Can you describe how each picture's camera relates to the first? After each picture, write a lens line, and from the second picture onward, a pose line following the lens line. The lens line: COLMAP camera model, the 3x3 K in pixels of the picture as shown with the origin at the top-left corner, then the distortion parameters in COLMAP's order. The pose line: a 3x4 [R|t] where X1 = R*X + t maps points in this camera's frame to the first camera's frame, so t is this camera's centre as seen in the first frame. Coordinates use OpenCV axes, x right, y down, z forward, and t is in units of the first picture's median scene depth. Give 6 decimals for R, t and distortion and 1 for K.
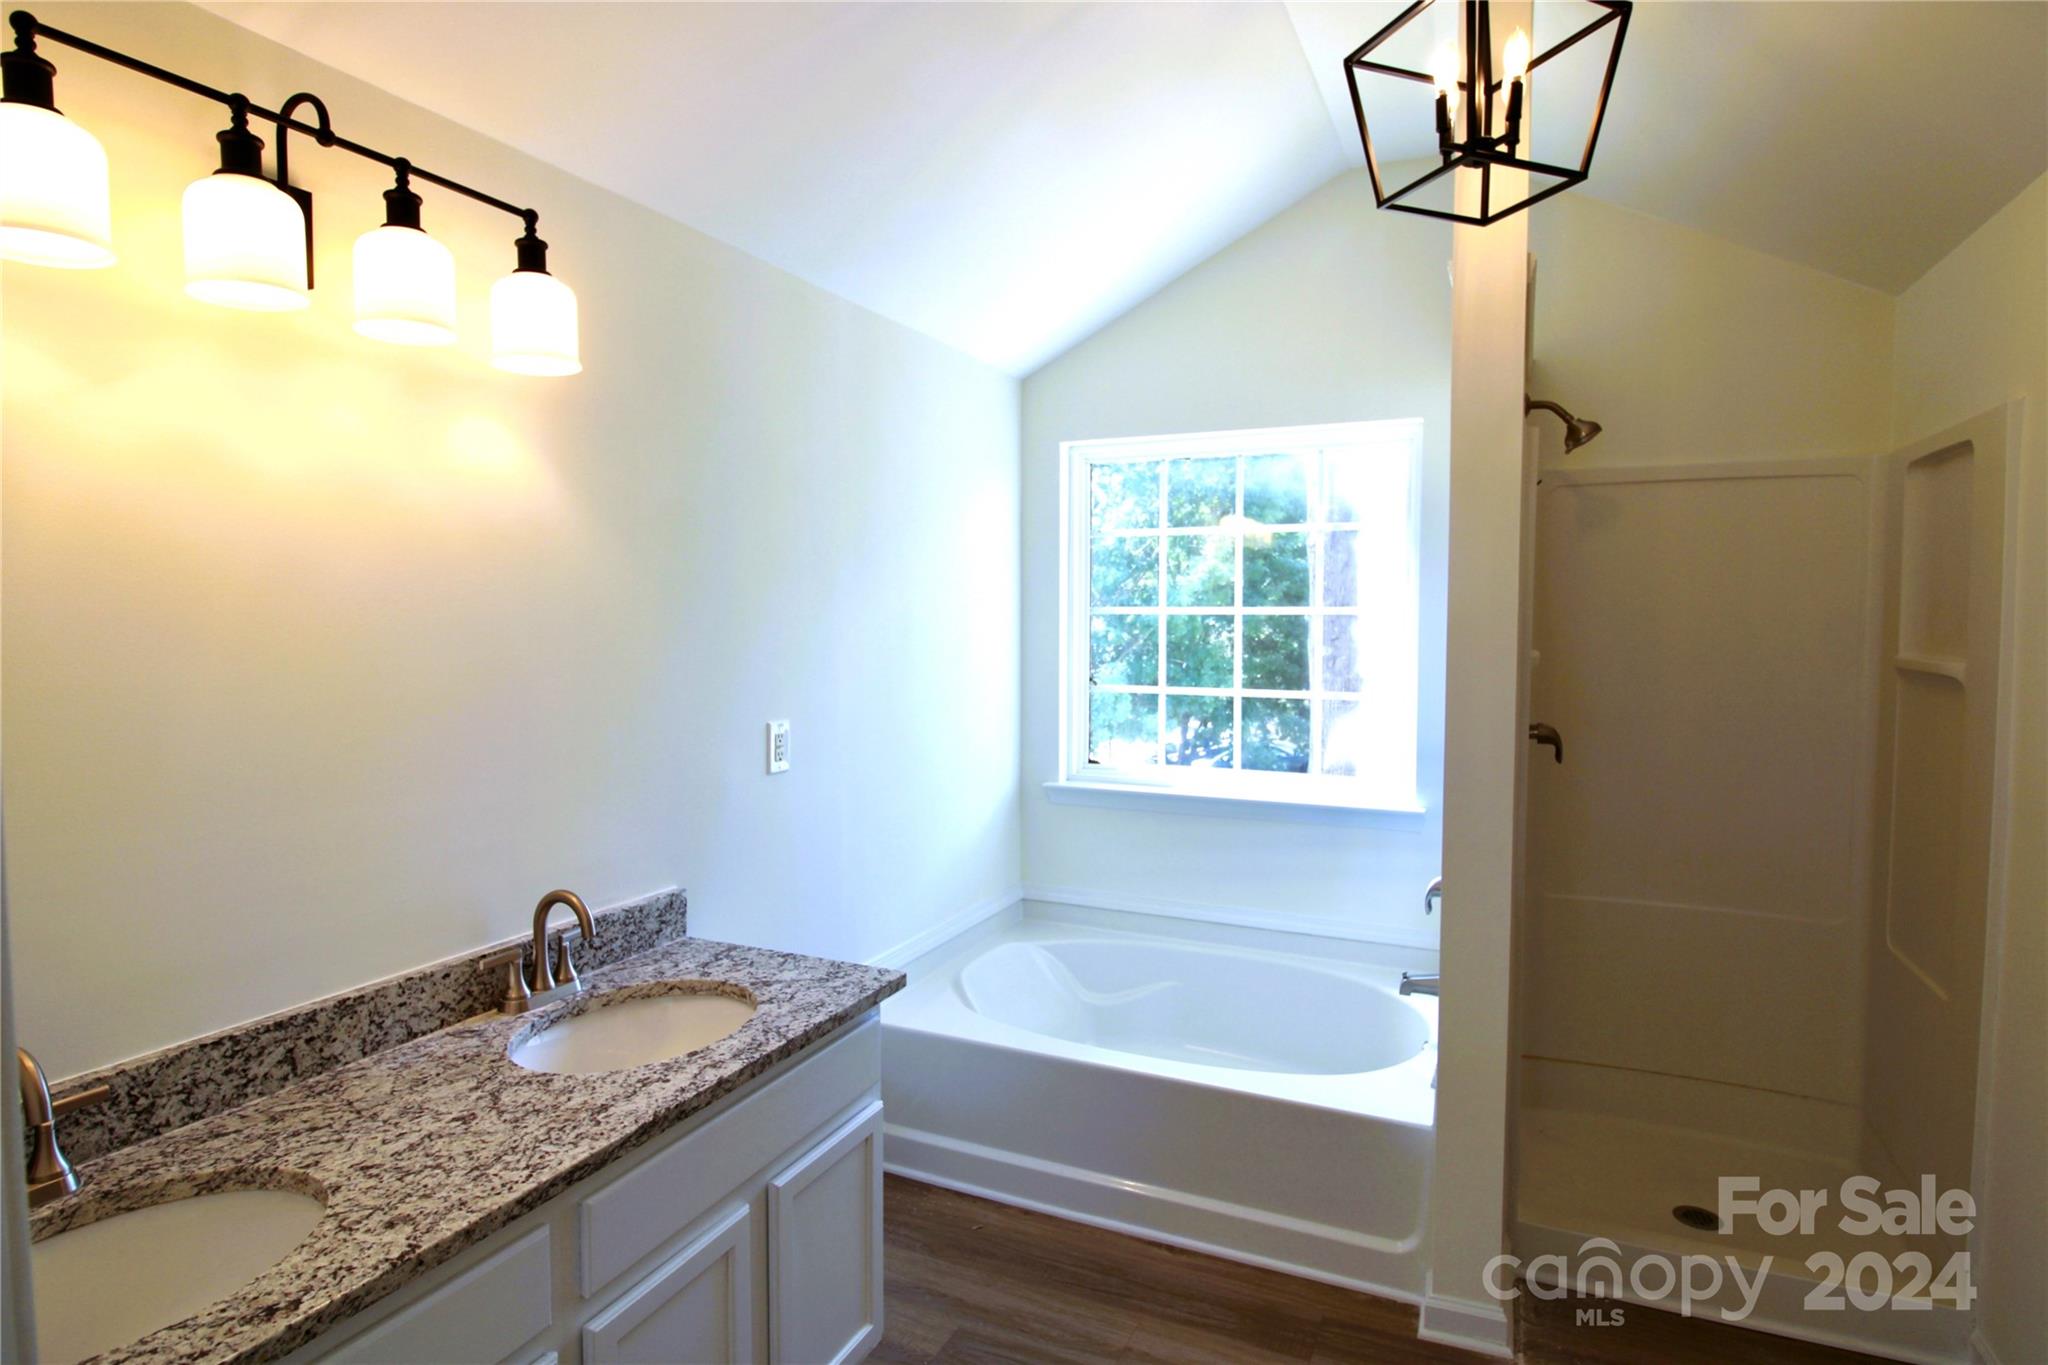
lens RADIAL K [[1091.9, 0, 1031.1], [0, 1091.9, 663.2], [0, 0, 1]] dist [0.004849, -0.013519]
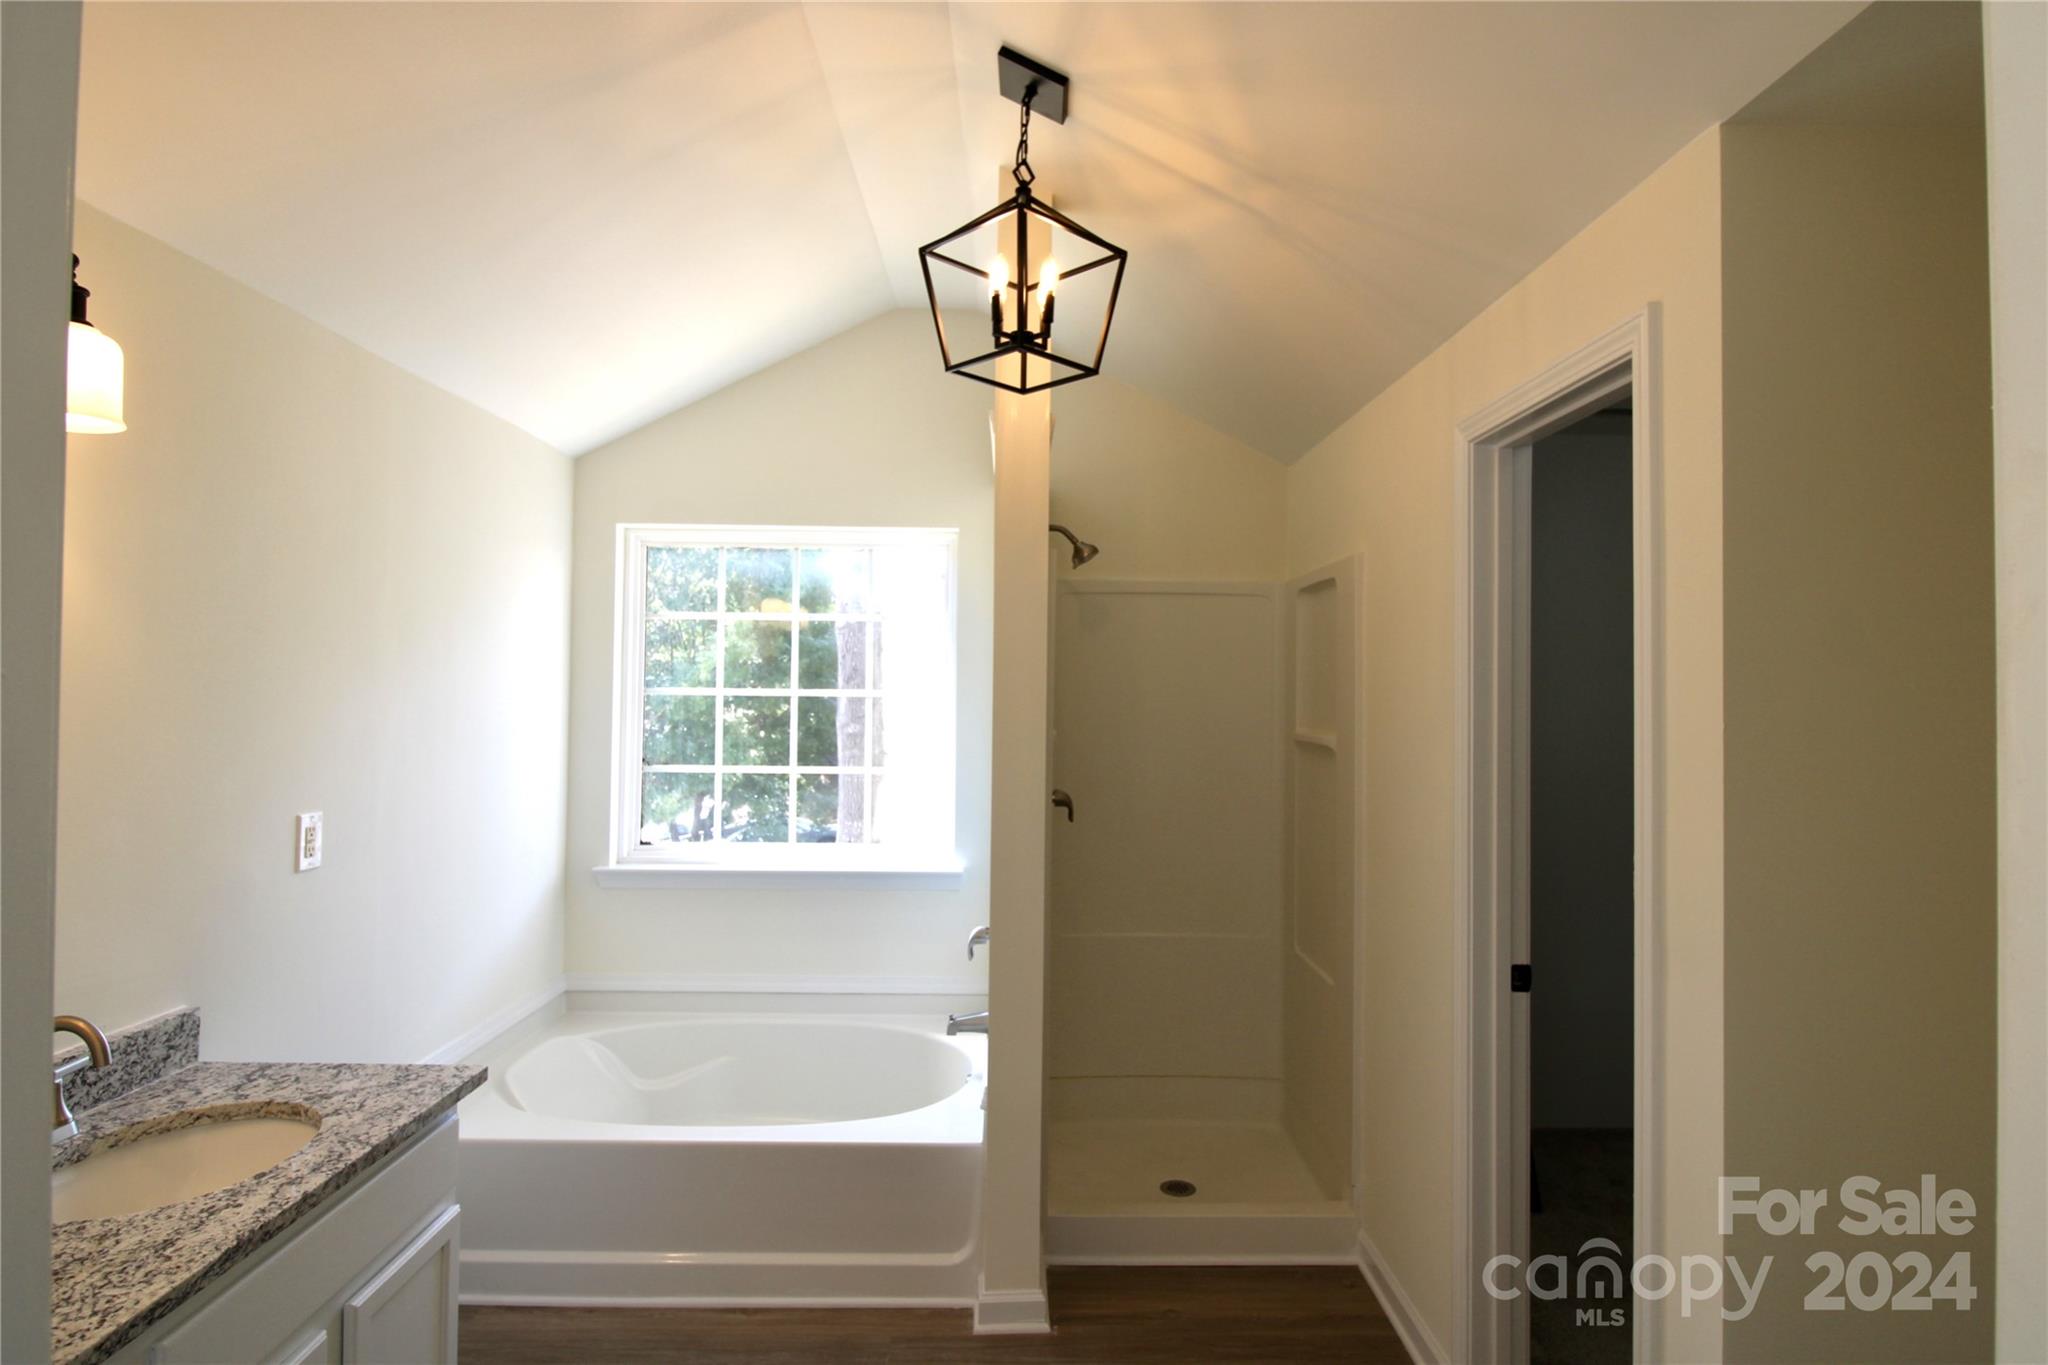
lens RADIAL K [[1091.9, 0, 1031.1], [0, 1091.9, 663.2], [0, 0, 1]] dist [0.004849, -0.013519]
pose [[0.905756, 0.018093, 0.423412, -0.096549], [0.011303, 0.997701, -0.066813, -0.005190], [-0.423648, 0.065302, 0.903470, -0.113724]]
